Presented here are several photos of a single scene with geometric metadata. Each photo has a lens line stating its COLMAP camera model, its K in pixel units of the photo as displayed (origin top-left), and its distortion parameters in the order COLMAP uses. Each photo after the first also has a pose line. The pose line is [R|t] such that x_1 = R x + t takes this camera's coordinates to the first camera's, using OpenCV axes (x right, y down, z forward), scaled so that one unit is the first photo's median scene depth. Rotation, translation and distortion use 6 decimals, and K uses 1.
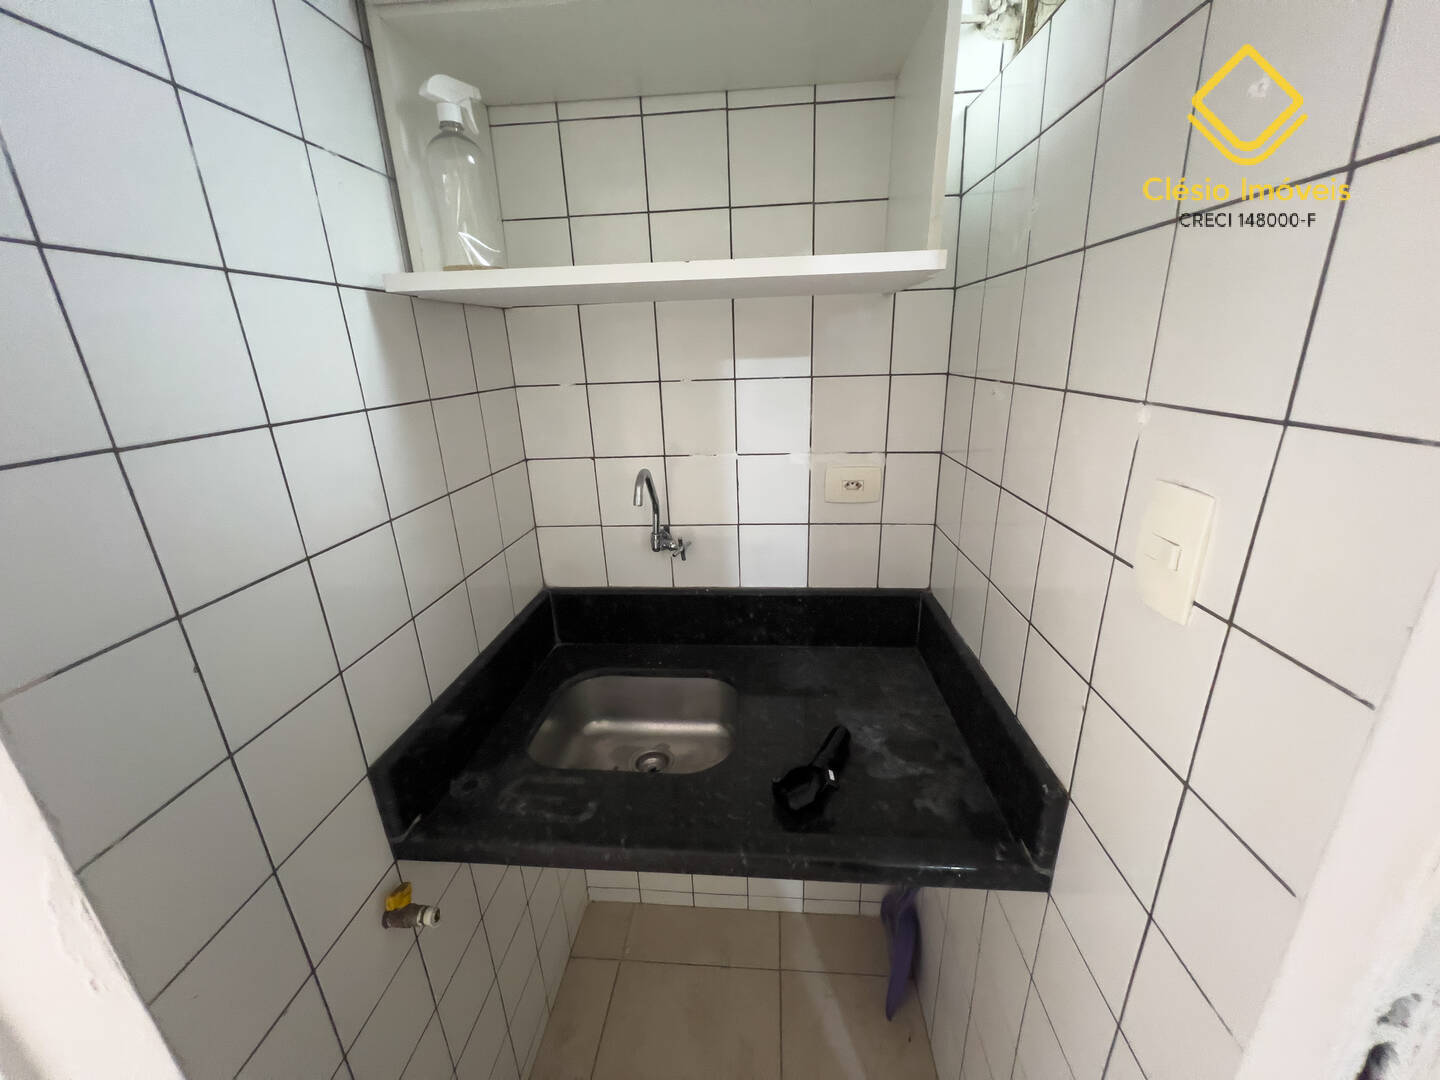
lens RADIAL K [[576.6, 0, 723.9], [0, 576.6, 542.9], [0, 0, 1]] dist [0.001645, -0.000007]
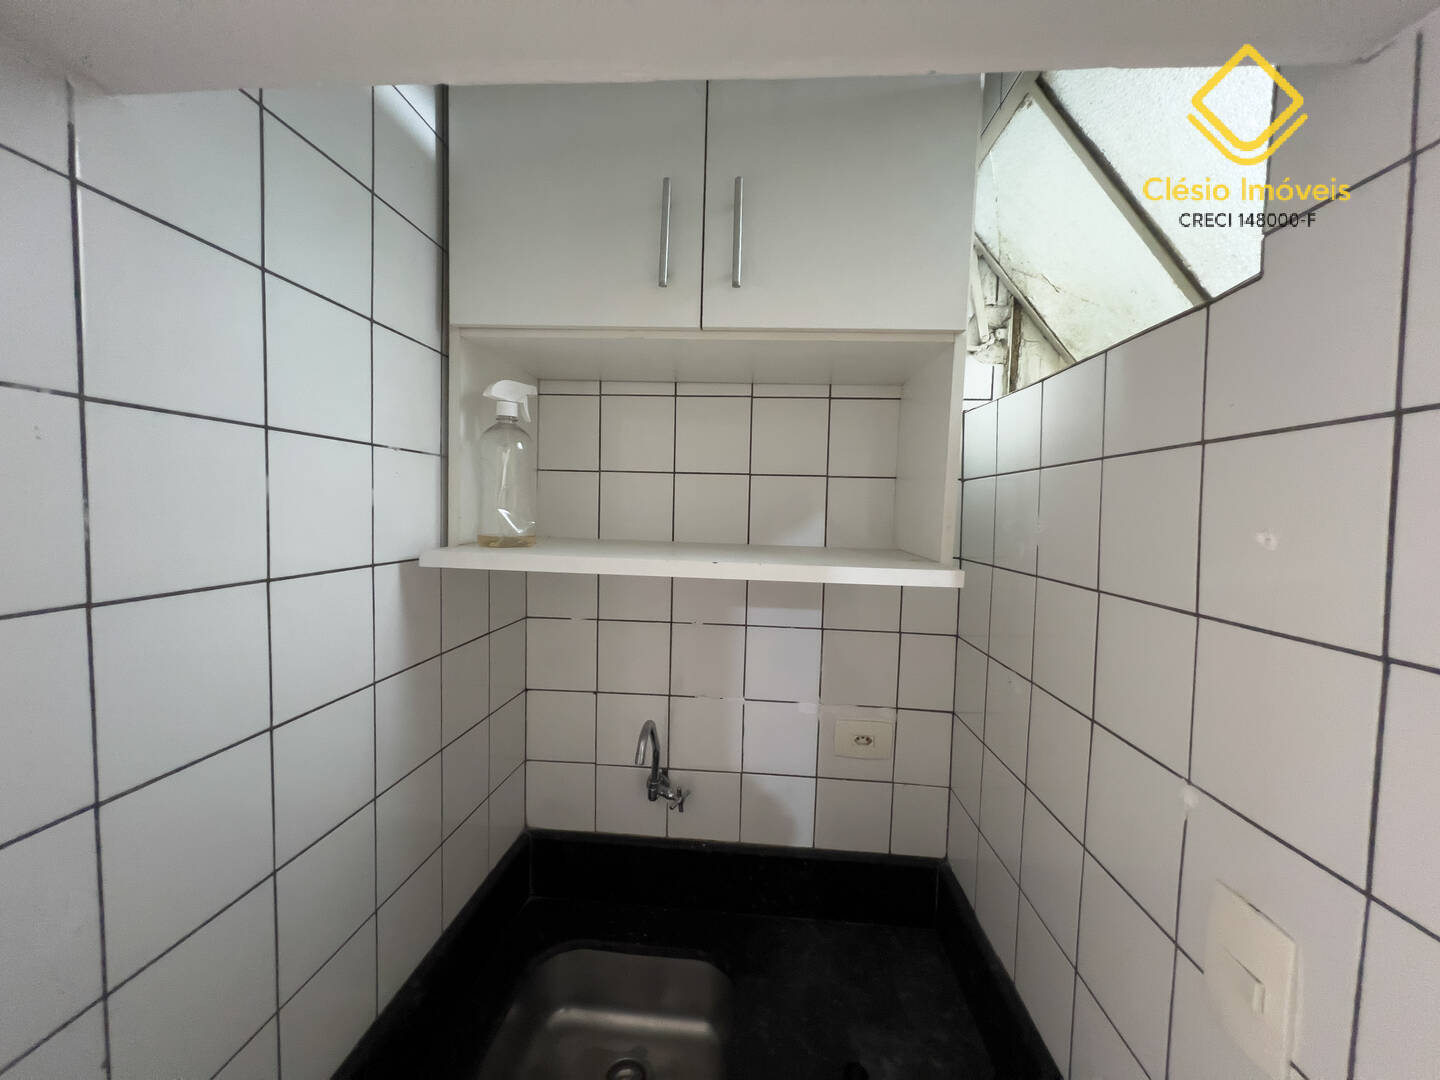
lens RADIAL K [[576.6, 0, 723.9], [0, 576.6, 542.9], [0, 0, 1]] dist [0.001645, -0.000007]
pose [[0.998209, 0.059167, 0.008885, -0.036950], [-0.054754, 0.963246, -0.262981, -0.154860], [-0.024118, 0.262023, 0.964760, -0.008708]]
